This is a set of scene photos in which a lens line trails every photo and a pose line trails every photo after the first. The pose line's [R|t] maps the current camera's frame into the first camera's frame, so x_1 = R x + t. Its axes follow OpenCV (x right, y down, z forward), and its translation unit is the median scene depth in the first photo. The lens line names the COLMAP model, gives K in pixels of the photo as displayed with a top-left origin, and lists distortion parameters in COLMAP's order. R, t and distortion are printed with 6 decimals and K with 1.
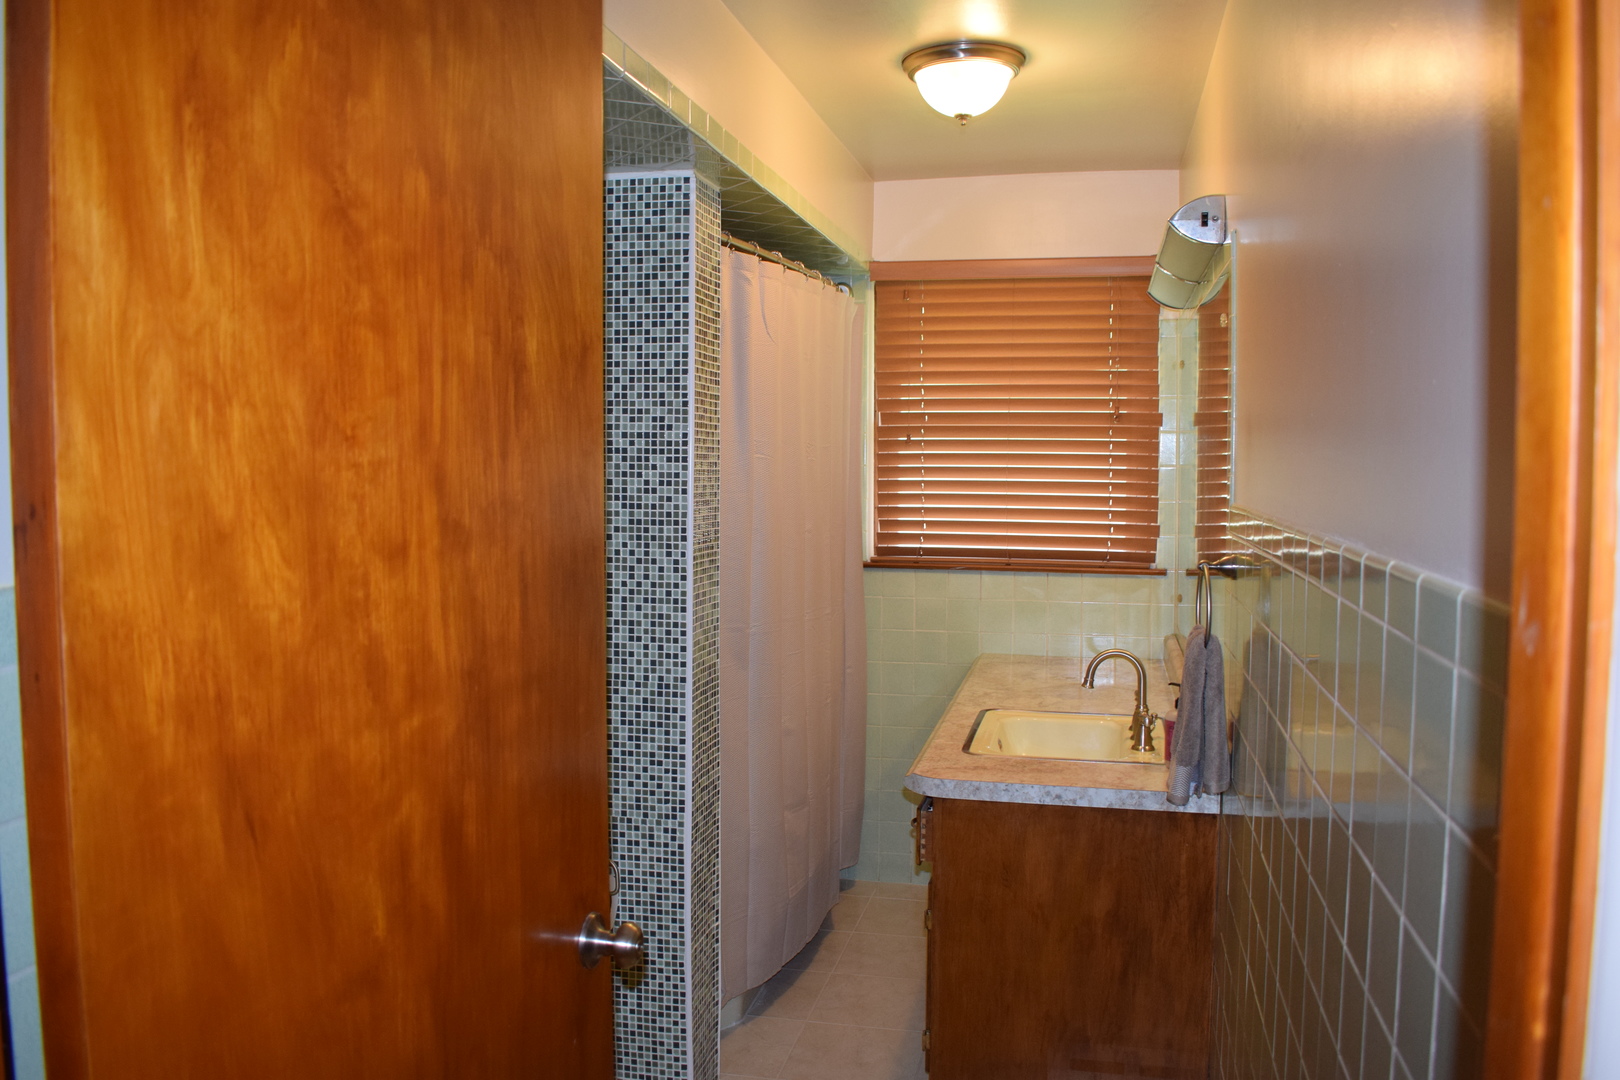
lens RADIAL K [[1275.6, 0, 809.9], [0, 1275.6, 537.7], [0, 0, 1]] dist [-0.094540, 0.002336]
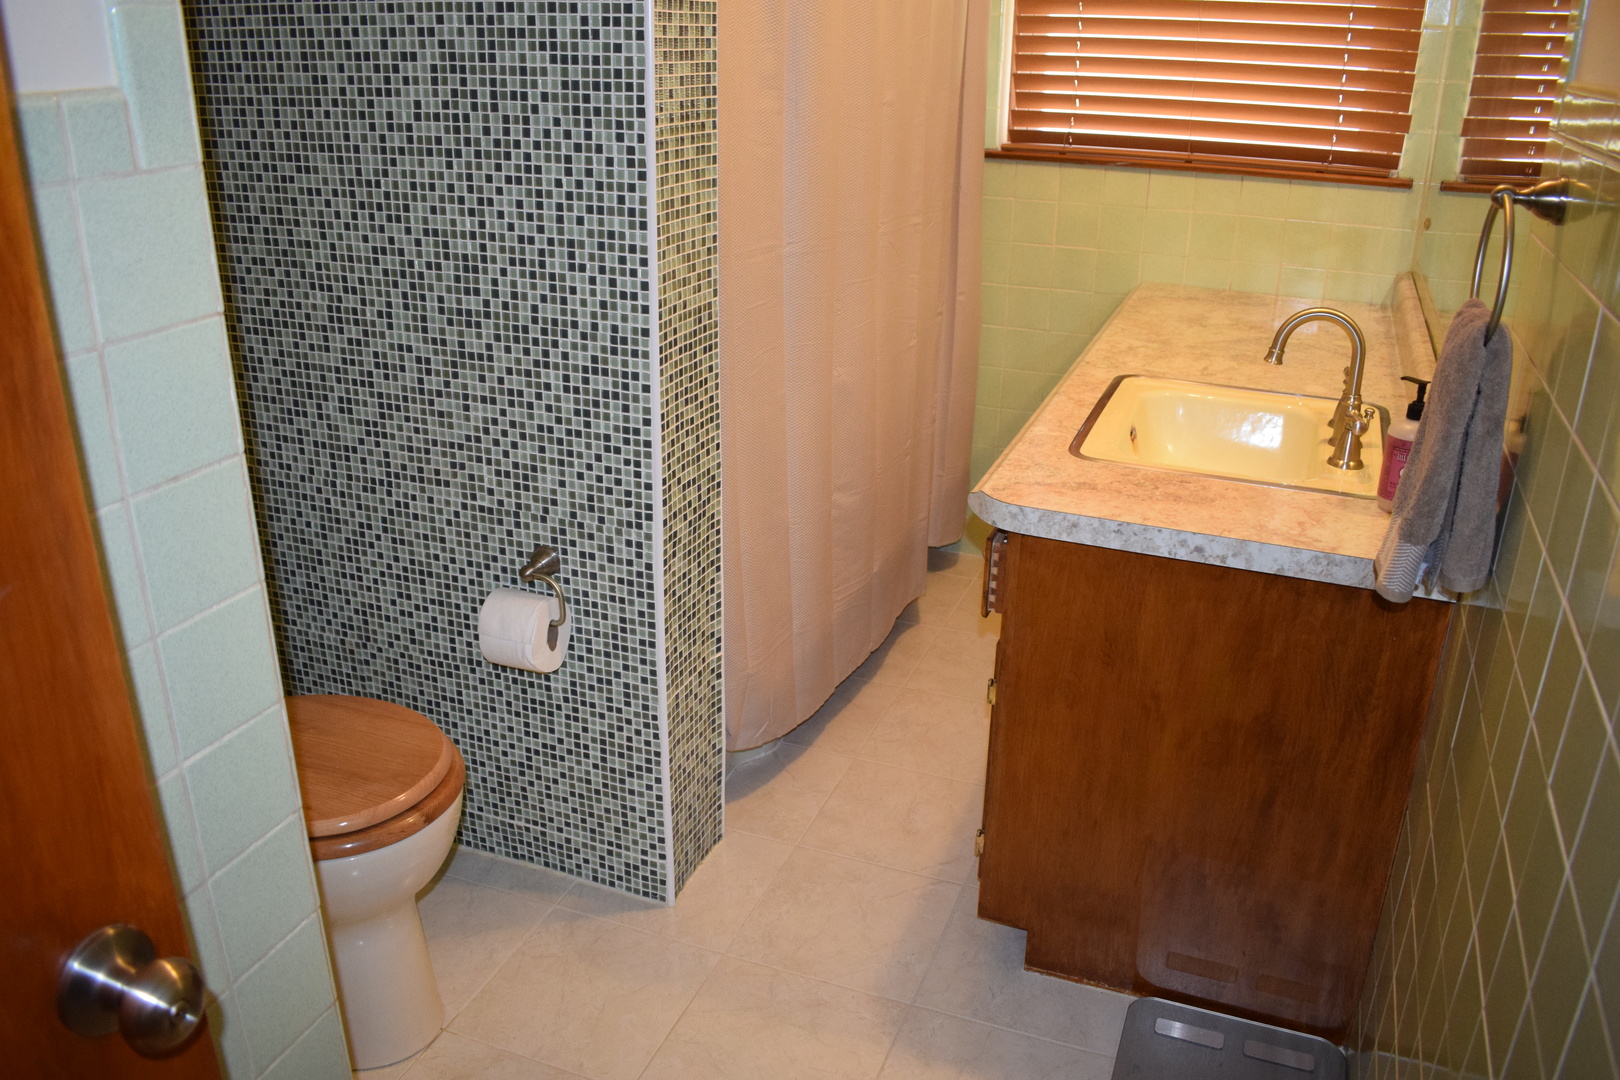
lens RADIAL K [[1275.6, 0, 807.9], [0, 1275.6, 542.4], [0, 0, 1]] dist [-0.094540, 0.002336]
pose [[0.988241, 0.066964, -0.137461, 0.082686], [-0.018954, 0.945715, 0.324443, -0.002020], [0.151725, -0.318023, 0.935864, 0.348684]]
